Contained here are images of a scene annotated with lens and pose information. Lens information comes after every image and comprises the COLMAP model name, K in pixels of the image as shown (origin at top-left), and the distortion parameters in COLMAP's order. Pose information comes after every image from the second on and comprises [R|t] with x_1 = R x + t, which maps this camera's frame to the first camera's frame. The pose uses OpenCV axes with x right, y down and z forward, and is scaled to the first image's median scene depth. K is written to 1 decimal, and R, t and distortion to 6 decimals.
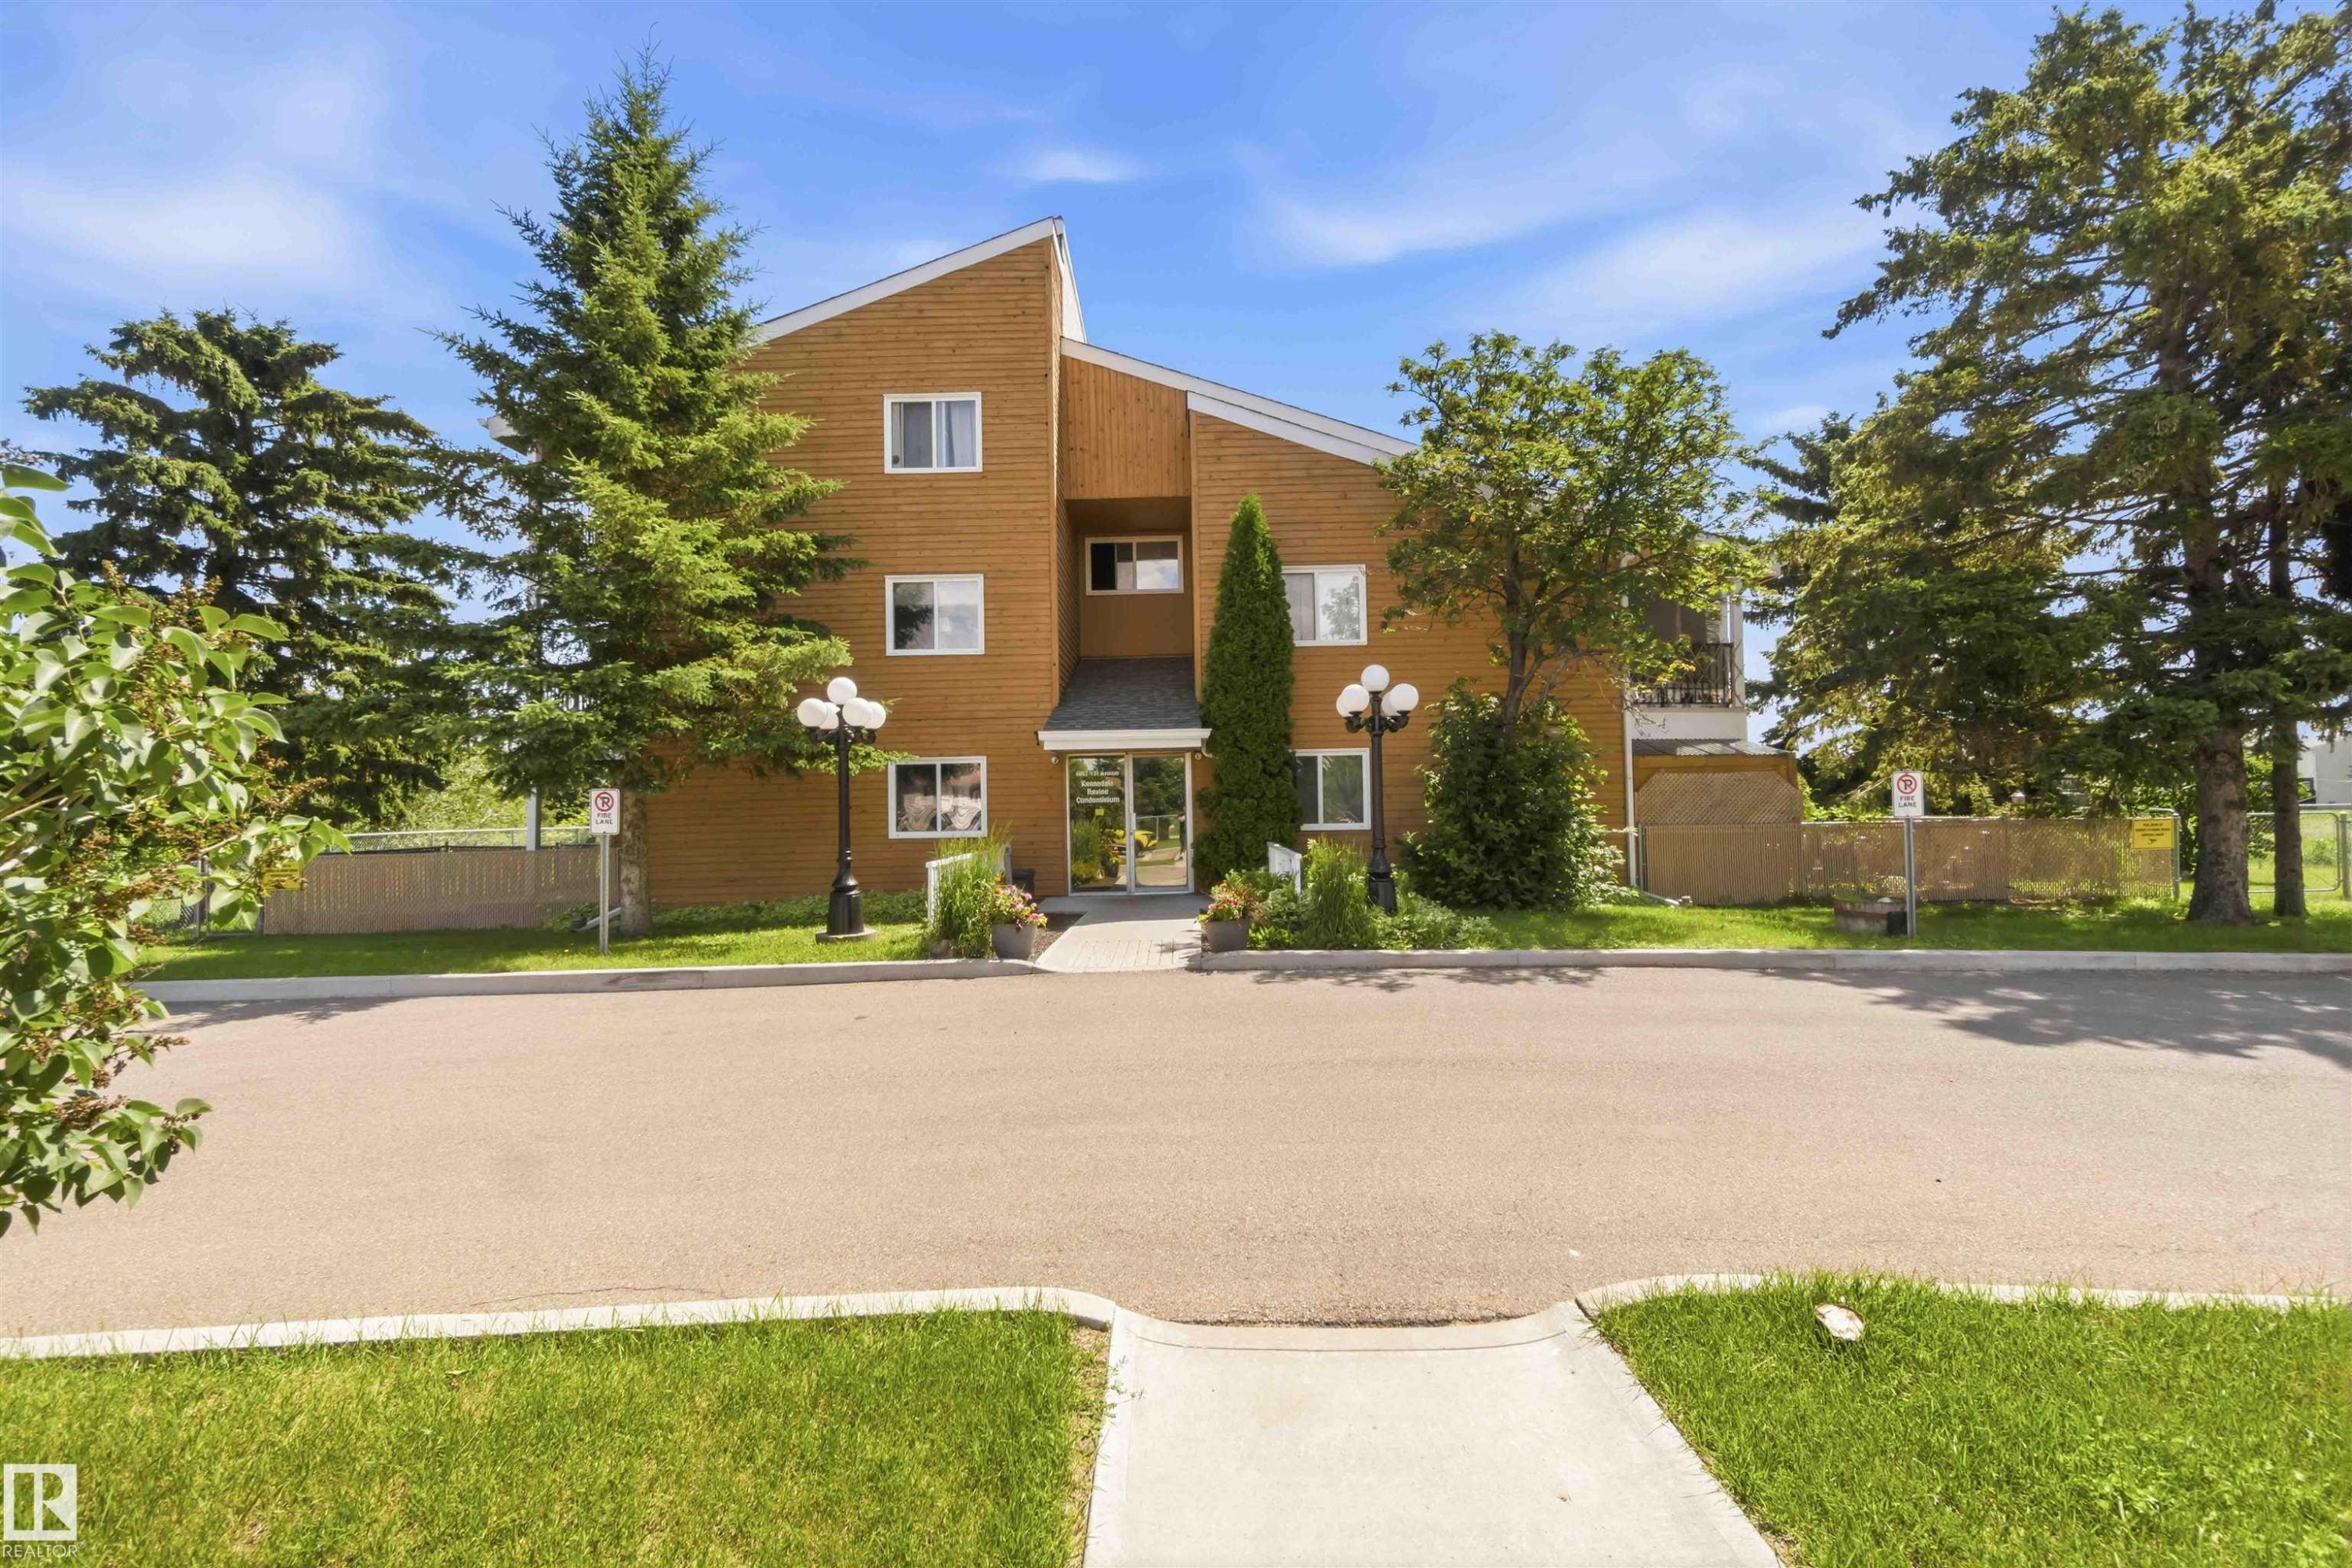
lens RADIAL K [[1031.5, 0, 1180.3], [0, 1031.5, 797.0], [0, 0, 1]] dist [0.000028, 0.000001]
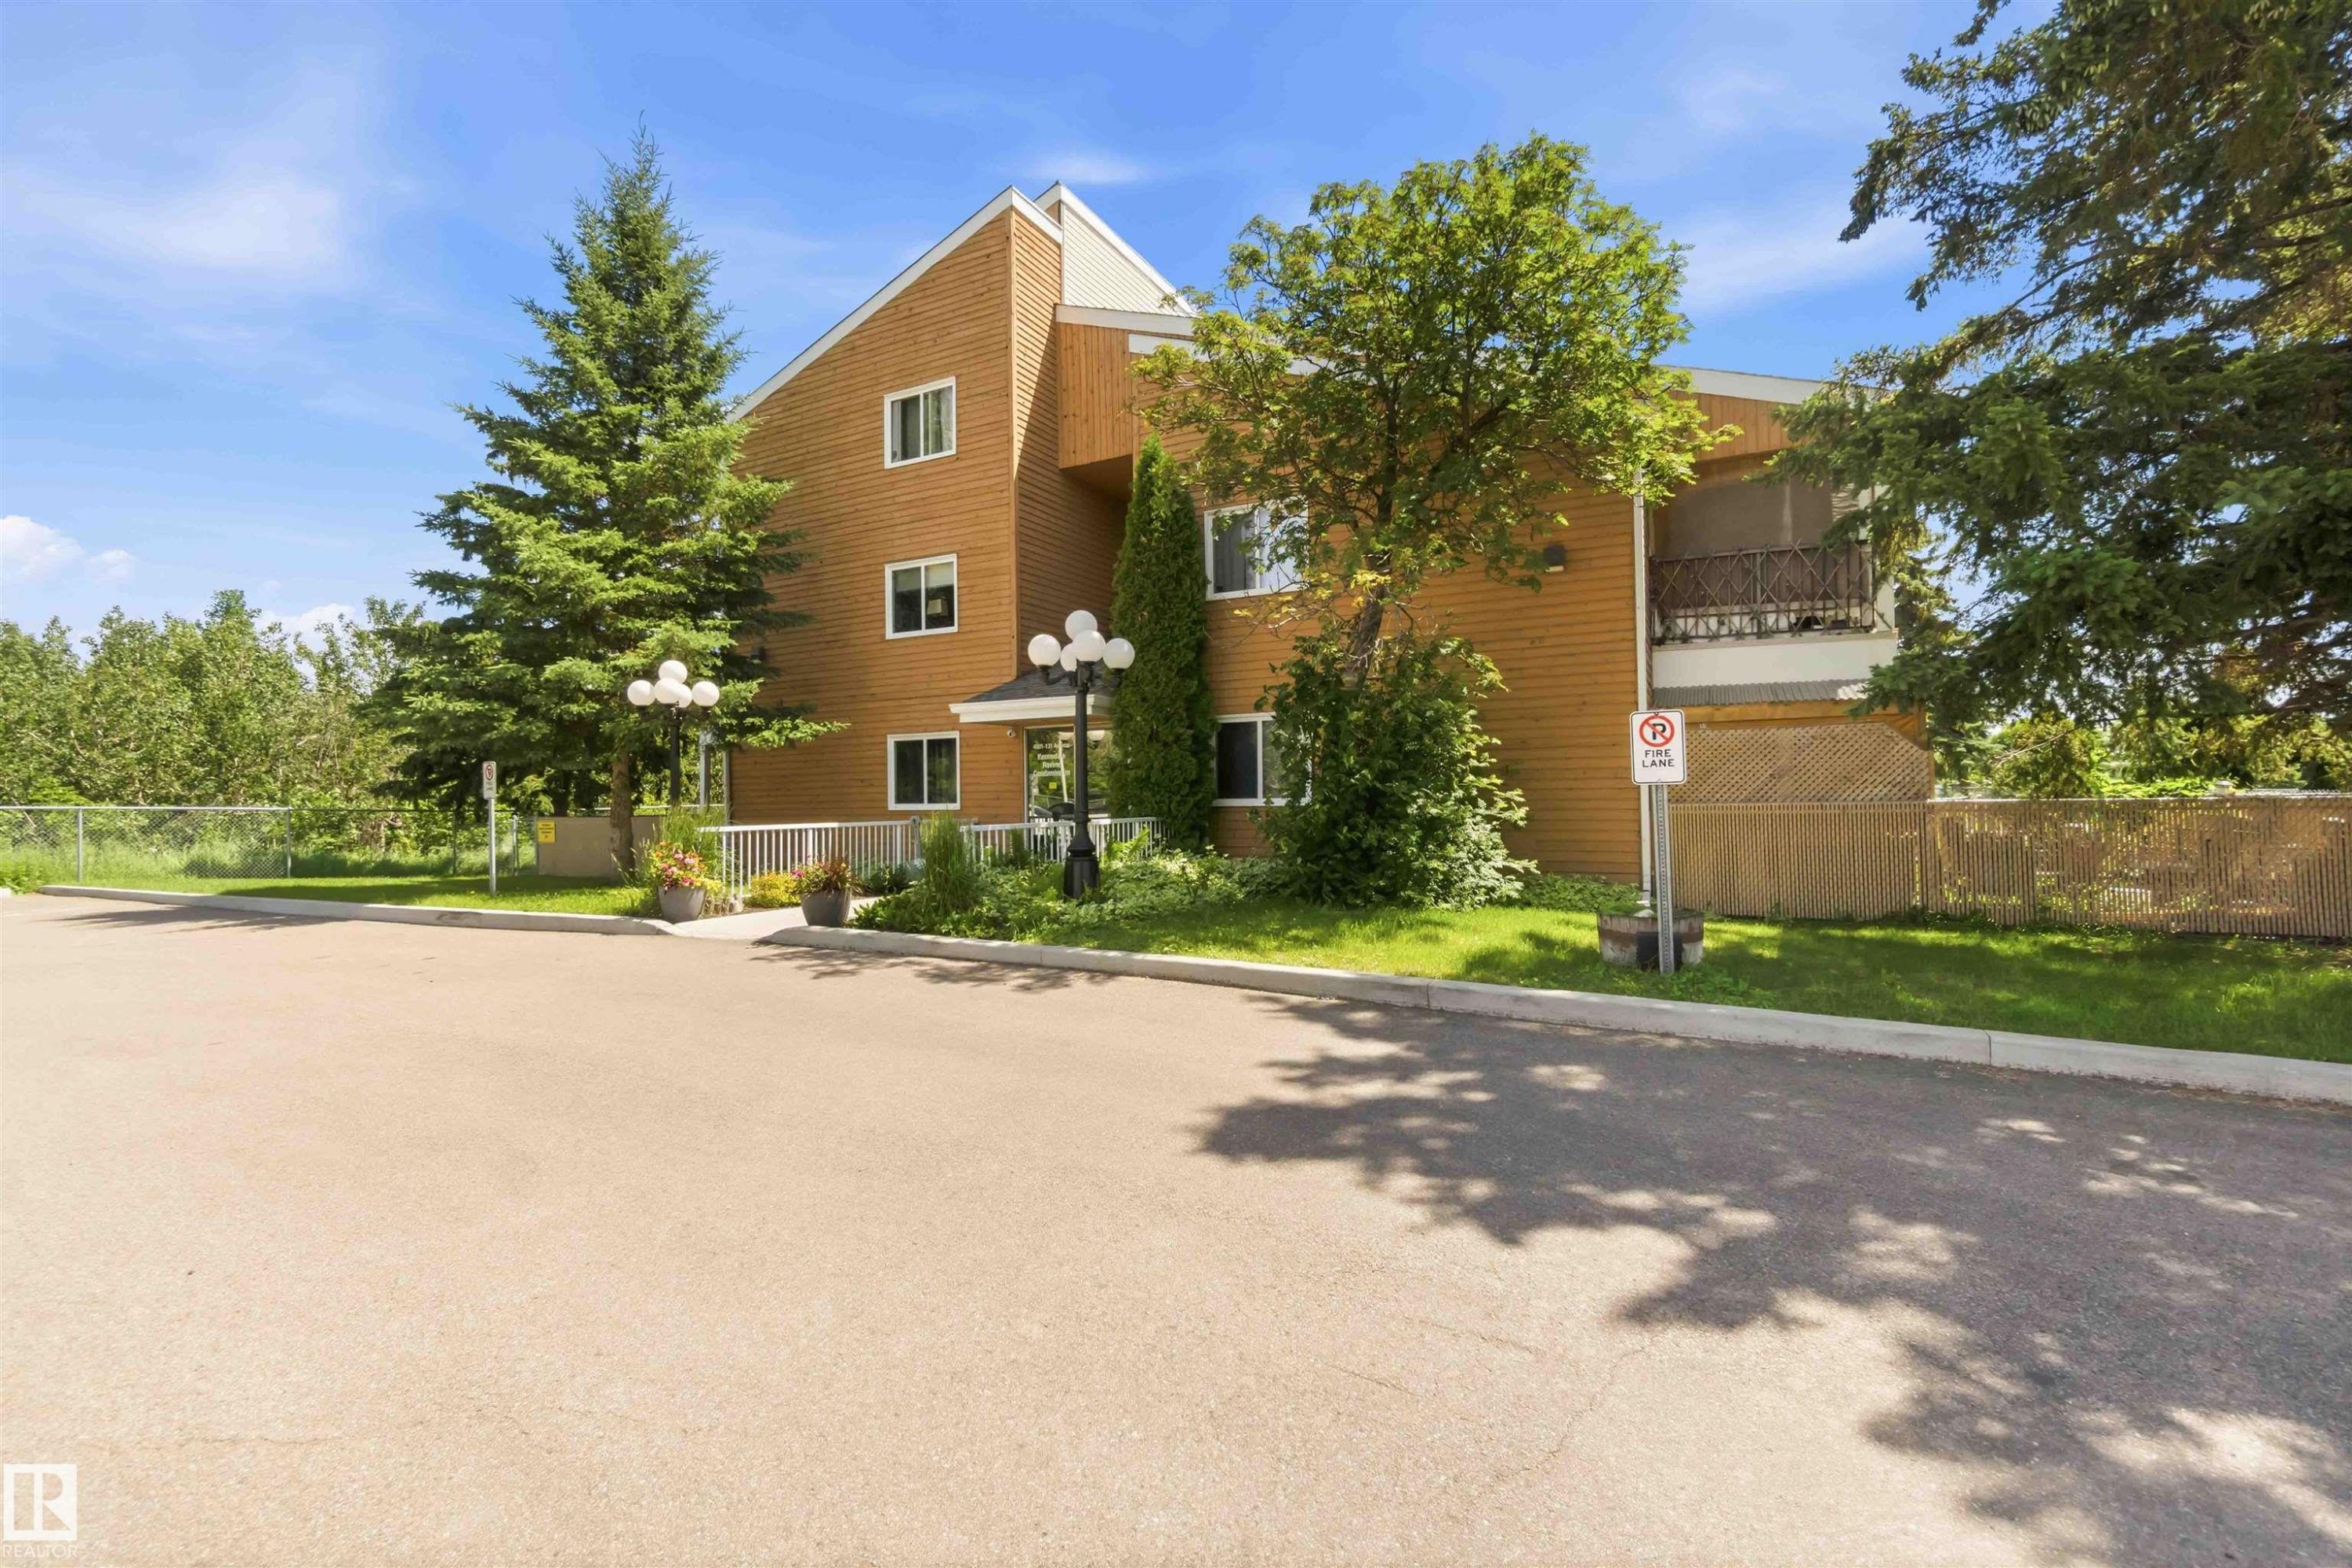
lens RADIAL K [[1031.5, 0, 1179.4], [0, 1031.5, 777.6], [0, 0, 1]] dist [0.000028, 0.000001]
pose [[0.882985, -0.004602, -0.469379, 0.482962], [0.001316, 0.999972, -0.007329, 0.013808], [0.469400, 0.005854, 0.882966, 0.202361]]
